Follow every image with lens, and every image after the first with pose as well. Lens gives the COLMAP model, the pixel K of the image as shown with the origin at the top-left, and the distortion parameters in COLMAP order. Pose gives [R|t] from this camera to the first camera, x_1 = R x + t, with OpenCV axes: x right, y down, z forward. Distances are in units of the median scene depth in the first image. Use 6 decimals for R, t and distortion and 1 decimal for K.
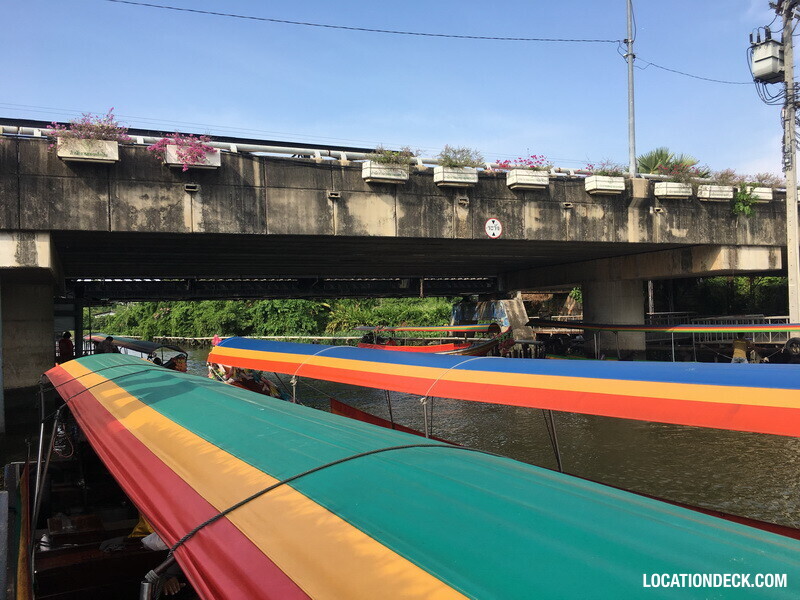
lens RADIAL K [[680.3, 0, 400.0], [0, 680.3, 300.0], [0, 0, 1]] dist [0.062681, -0.100752]
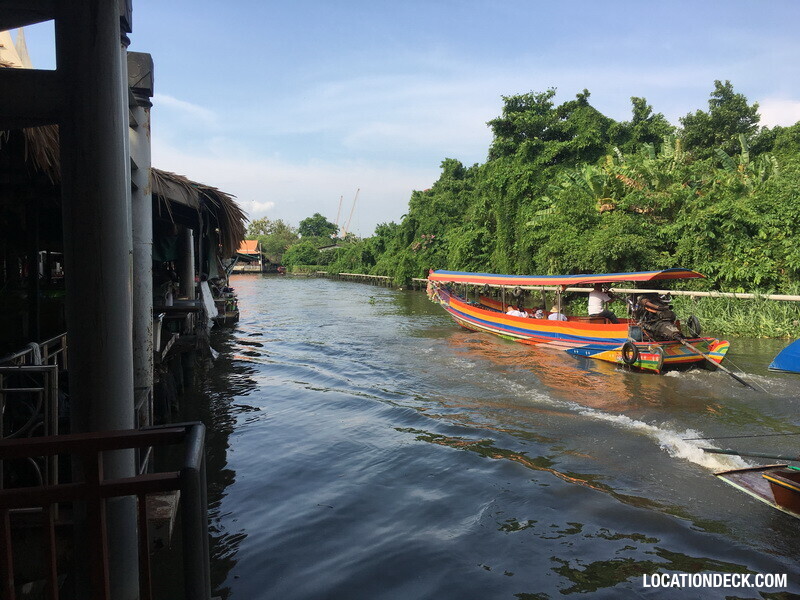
lens RADIAL K [[680.3, 0, 400.0], [0, 680.3, 300.0], [0, 0, 1]] dist [0.062681, -0.100752]
pose [[0.956891, 0.046441, -0.286709, -0.249623], [-0.022125, 0.995921, 0.087478, 0.024264], [0.289602, -0.077363, 0.954016, 0.509513]]
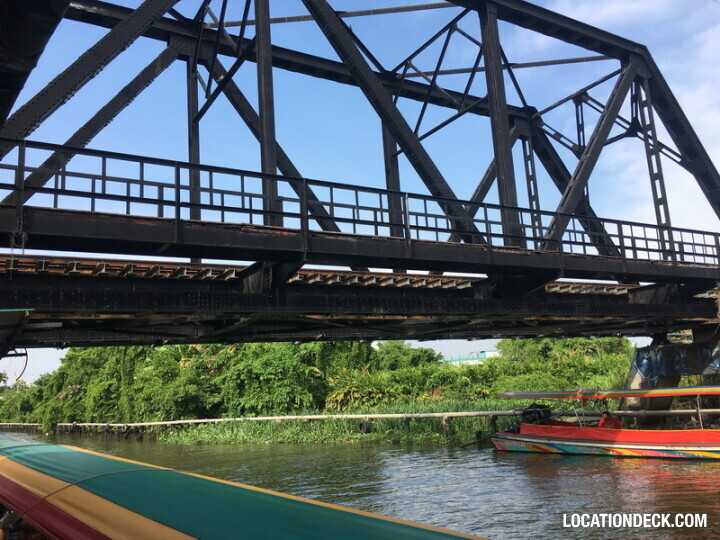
lens RADIAL K [[612.3, 0, 360.0], [0, 612.3, 270.0], [0, 0, 1]] dist [0.062681, -0.100752]
pose [[0.991921, -0.010344, 0.126436, -0.148700], [0.031564, 0.985451, -0.167004, 0.014081], [-0.122869, 0.169646, 0.977816, 0.340989]]
